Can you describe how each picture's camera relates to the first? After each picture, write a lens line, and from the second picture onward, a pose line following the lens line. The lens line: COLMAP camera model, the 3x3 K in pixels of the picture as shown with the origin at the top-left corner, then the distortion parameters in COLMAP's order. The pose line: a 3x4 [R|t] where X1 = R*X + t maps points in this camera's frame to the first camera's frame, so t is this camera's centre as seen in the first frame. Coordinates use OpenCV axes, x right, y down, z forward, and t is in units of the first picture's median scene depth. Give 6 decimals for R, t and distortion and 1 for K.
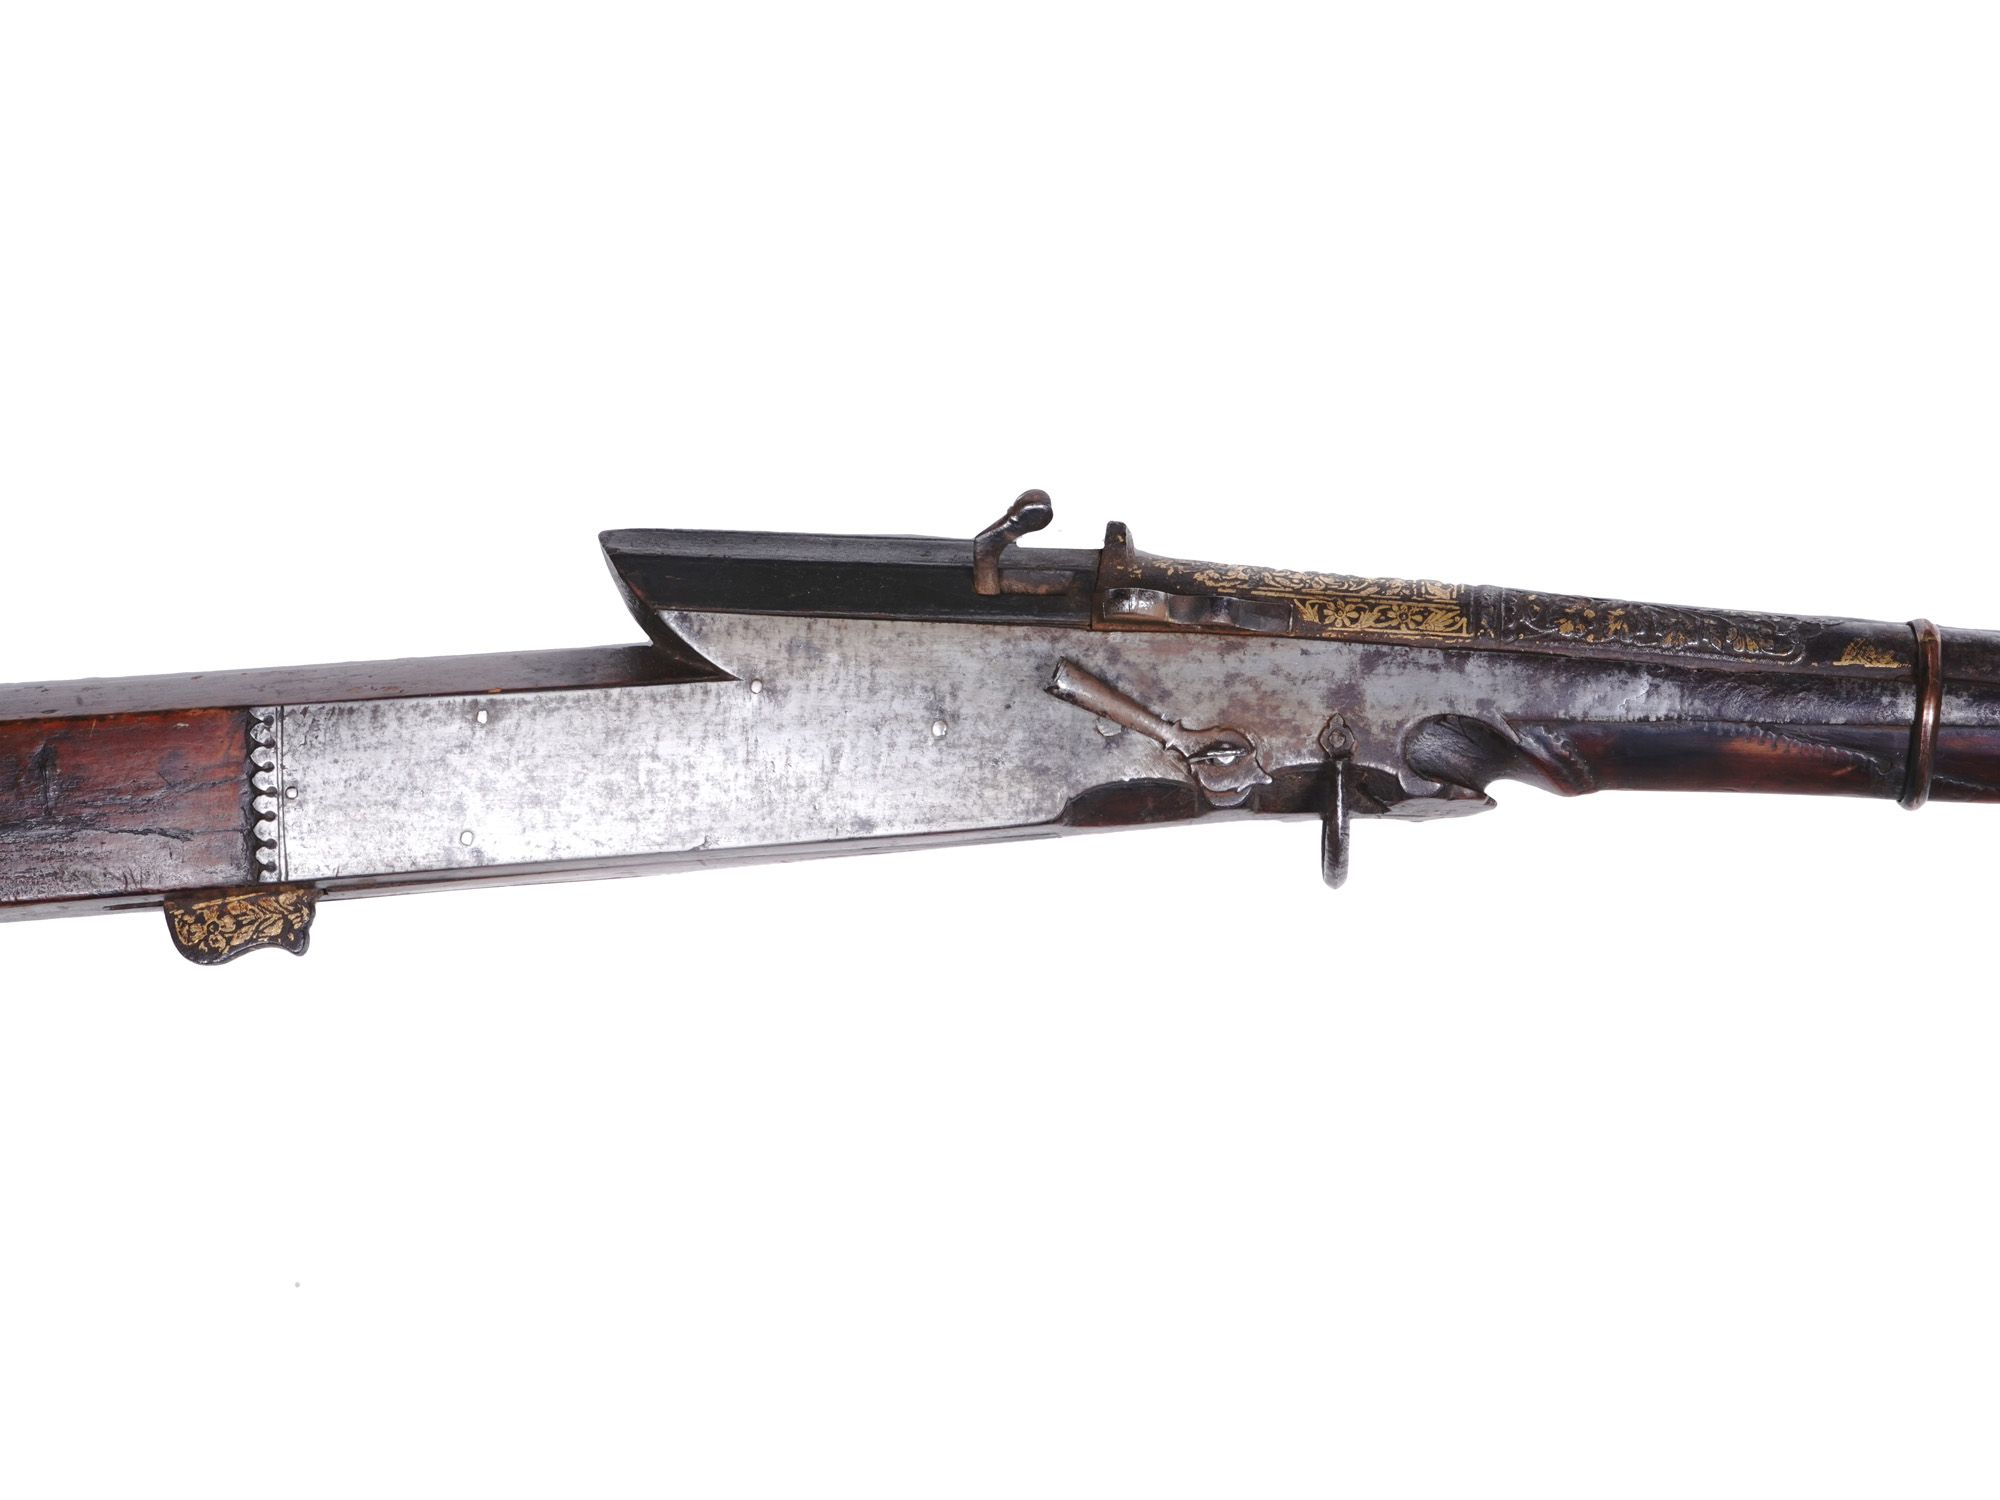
lens RADIAL K [[3028.6, 0, 1000.6], [0, 3028.6, 749.1], [0, 0, 1]] dist [-0.028504, 0.000000]
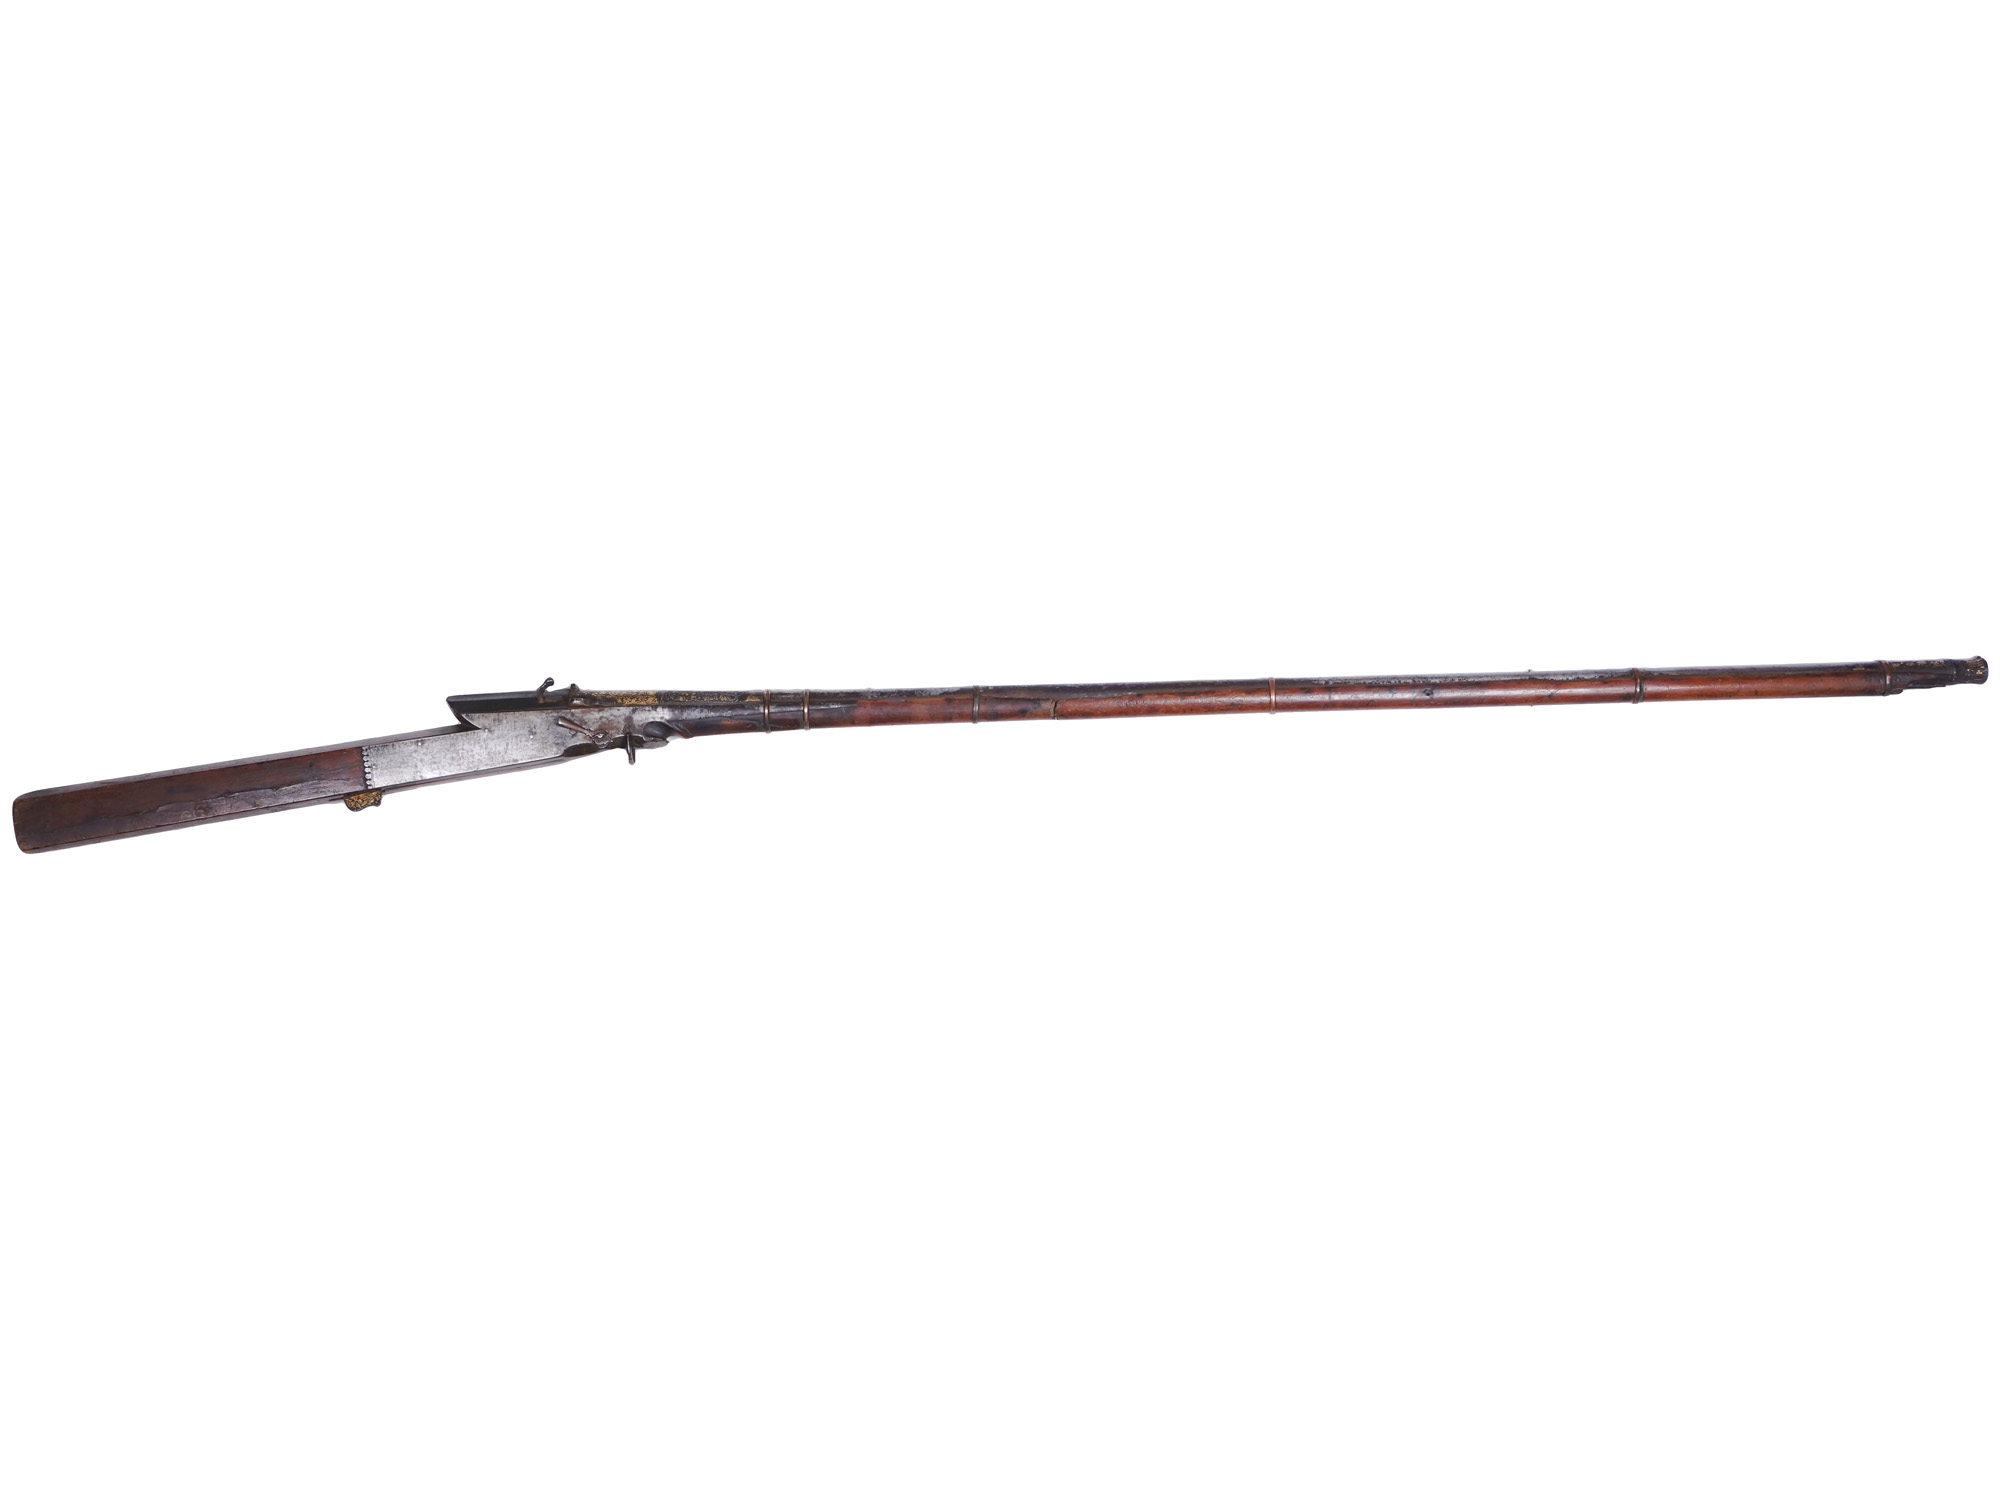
lens RADIAL K [[2218.1, 0, 998.5], [0, 2218.1, 751.9], [0, 0, 1]] dist [-0.008980, 0.000000]
pose [[0.991144, -0.093135, 0.094655, 0.323089], [0.096175, 0.994969, -0.028064, 0.160806], [-0.091565, 0.036919, 0.995114, -2.075057]]
